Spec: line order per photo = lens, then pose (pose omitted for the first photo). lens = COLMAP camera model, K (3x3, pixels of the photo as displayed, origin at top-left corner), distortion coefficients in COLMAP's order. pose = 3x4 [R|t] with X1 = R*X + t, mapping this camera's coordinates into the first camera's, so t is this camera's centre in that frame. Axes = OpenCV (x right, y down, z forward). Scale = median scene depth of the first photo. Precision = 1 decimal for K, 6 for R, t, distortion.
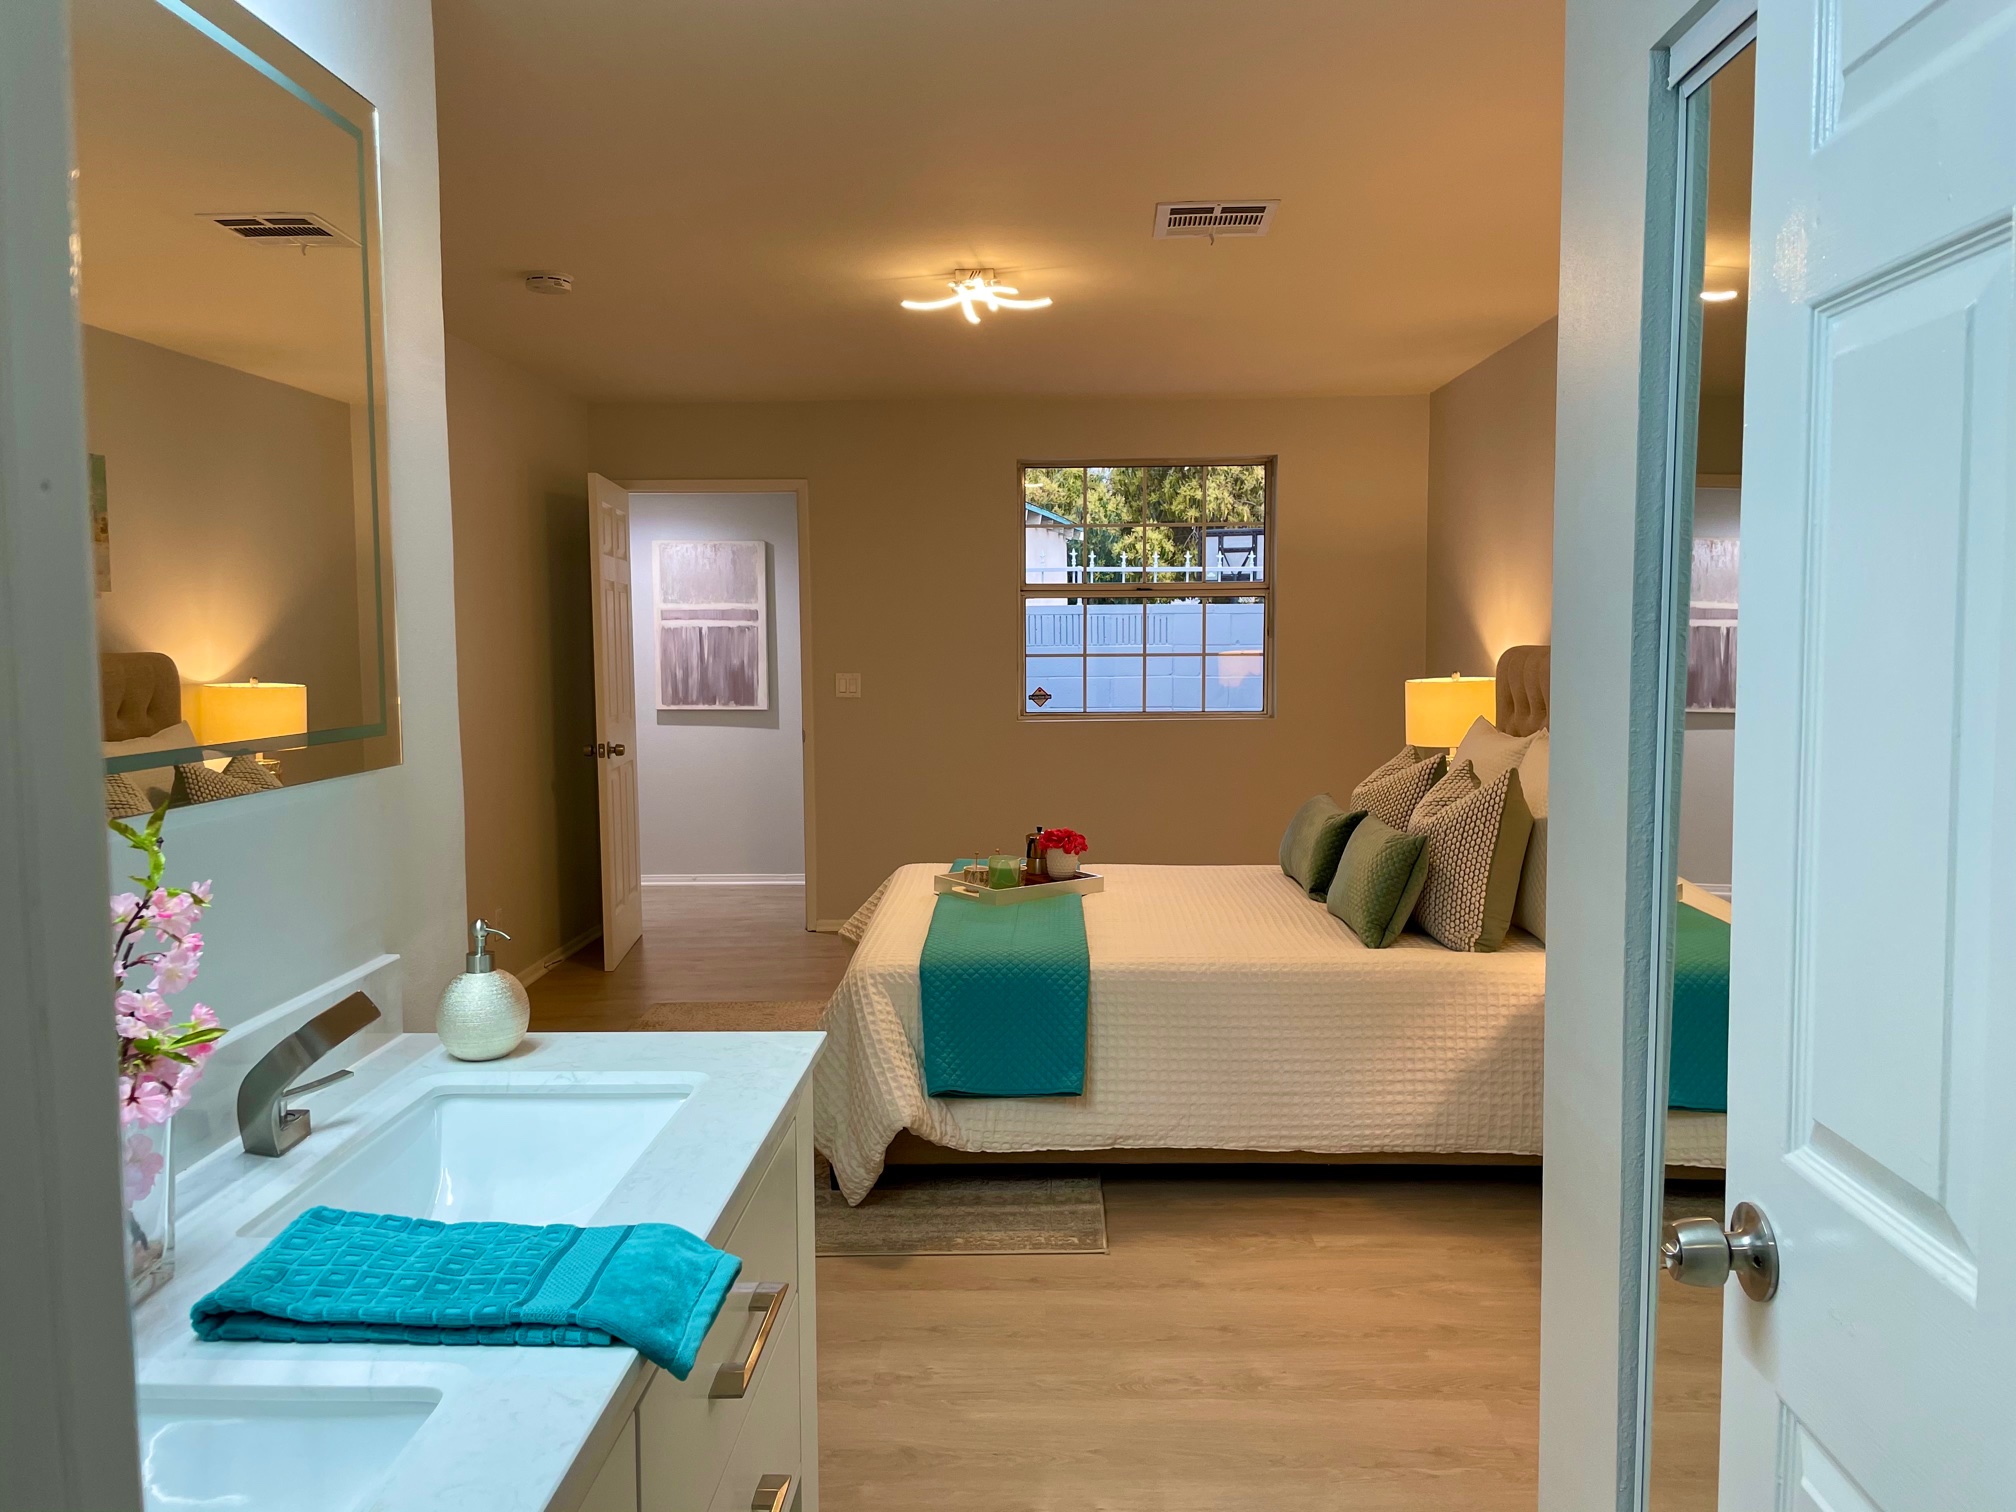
lens RADIAL K [[1518.8, 0, 1011.1], [0, 1518.8, 746.8], [0, 0, 1]] dist [0.070927, -0.096287]
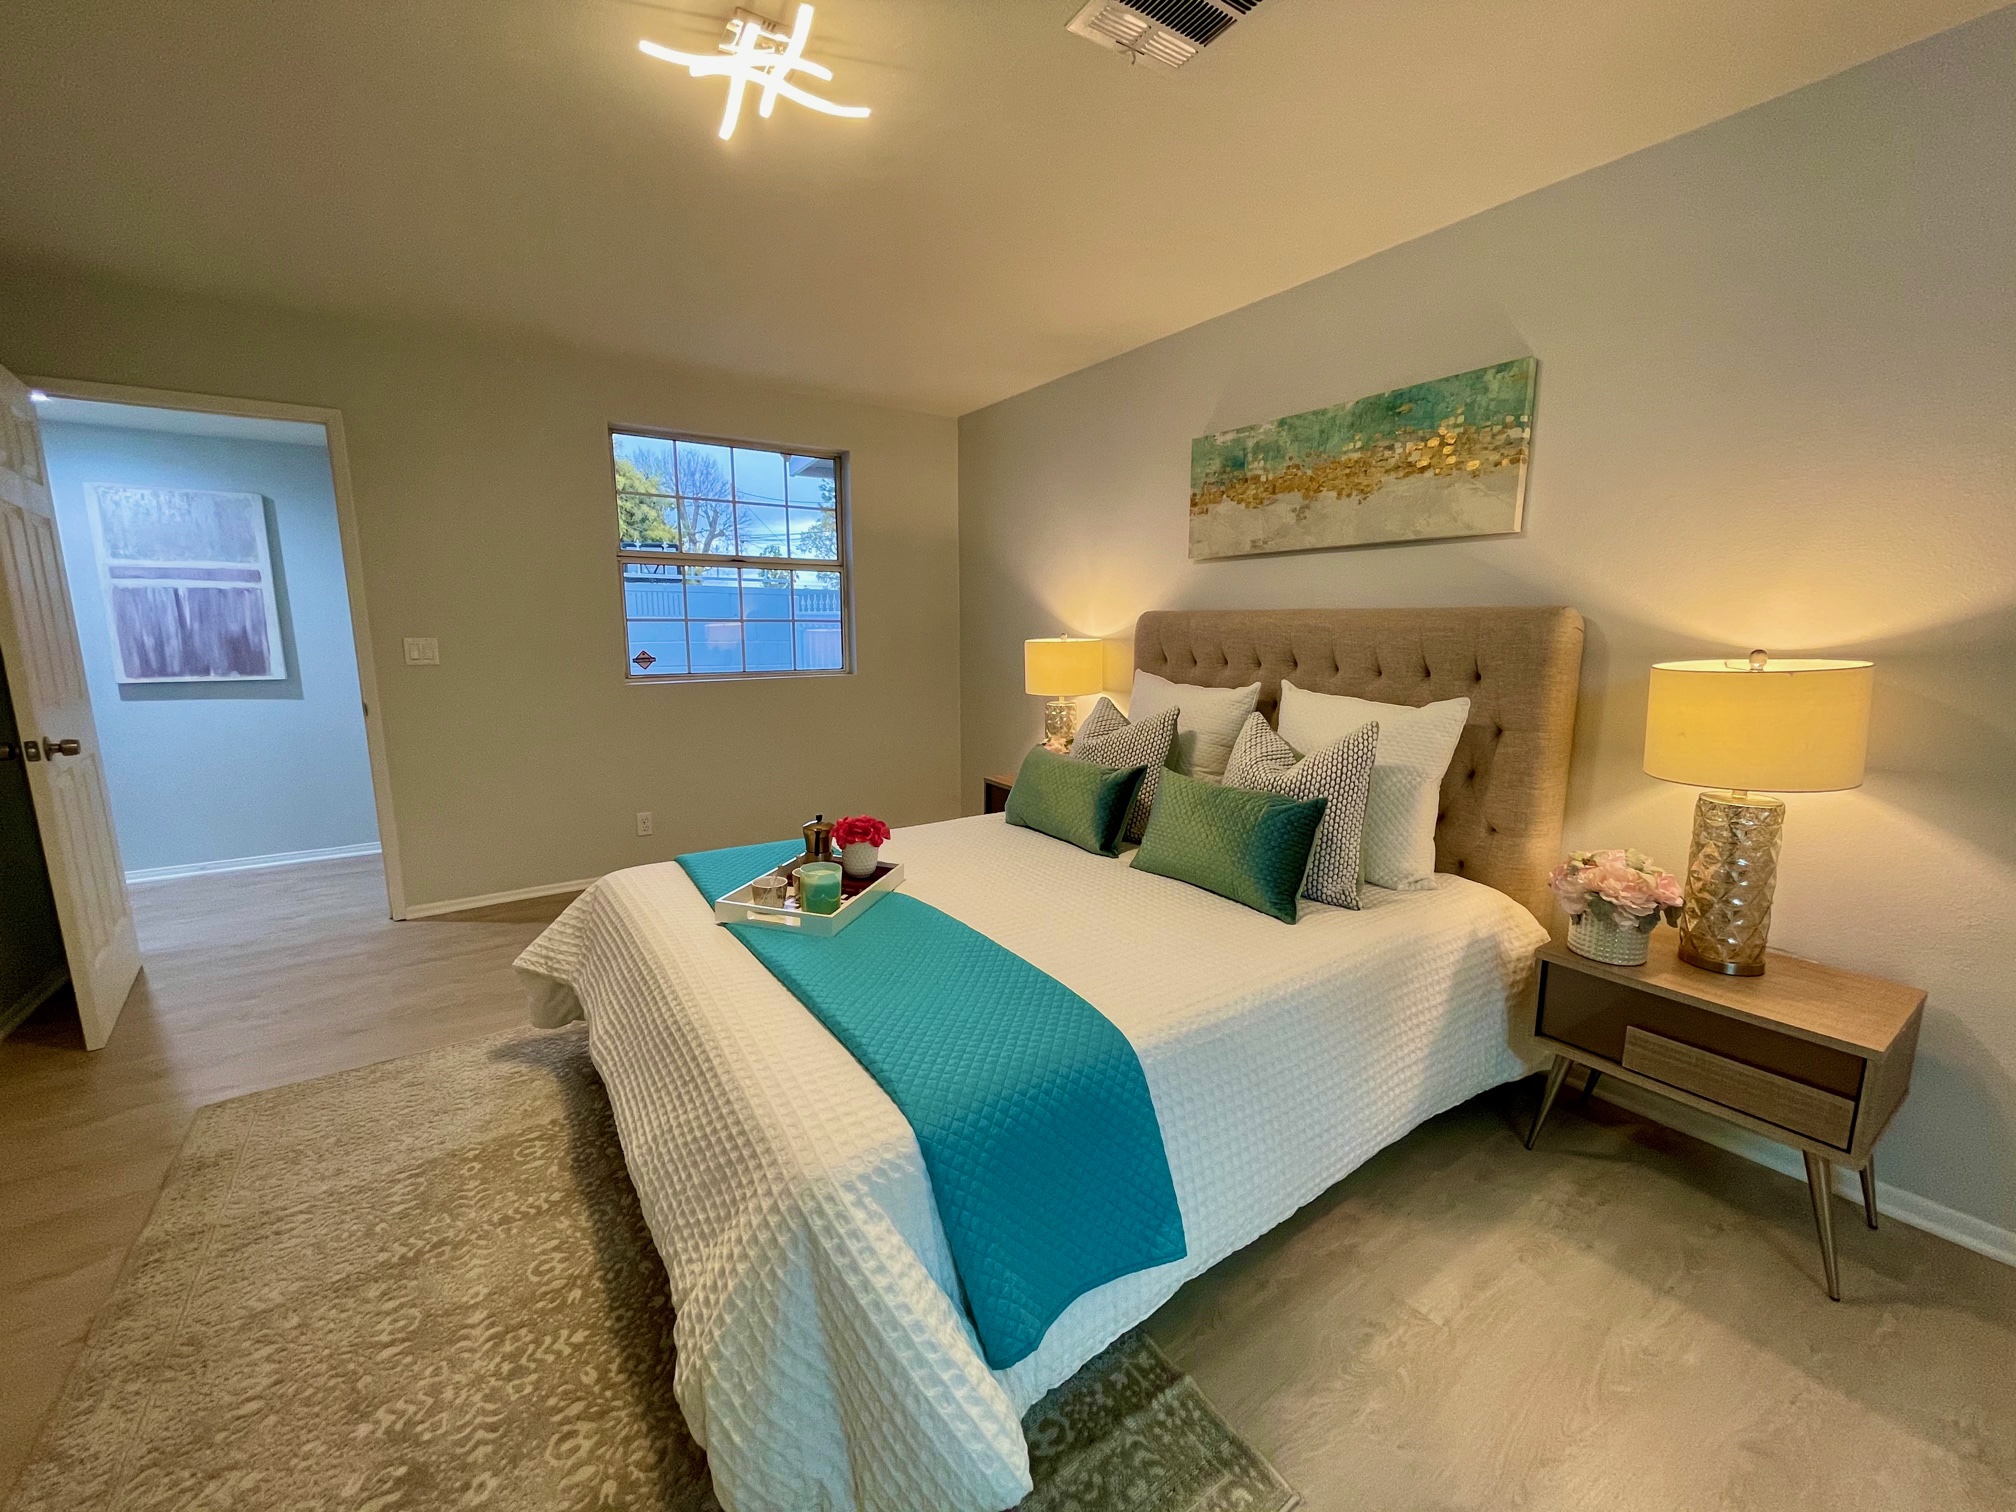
lens RADIAL K [[810.0, 0, 1008.0], [0, 810.0, 756.0], [0, 0, 1]] dist [-0.006655, 0.000057]
pose [[0.812100, -0.086668, 0.577046, -0.106251], [0.033394, 0.994191, 0.102323, -0.015791], [-0.582562, -0.063827, 0.810277, 0.398475]]
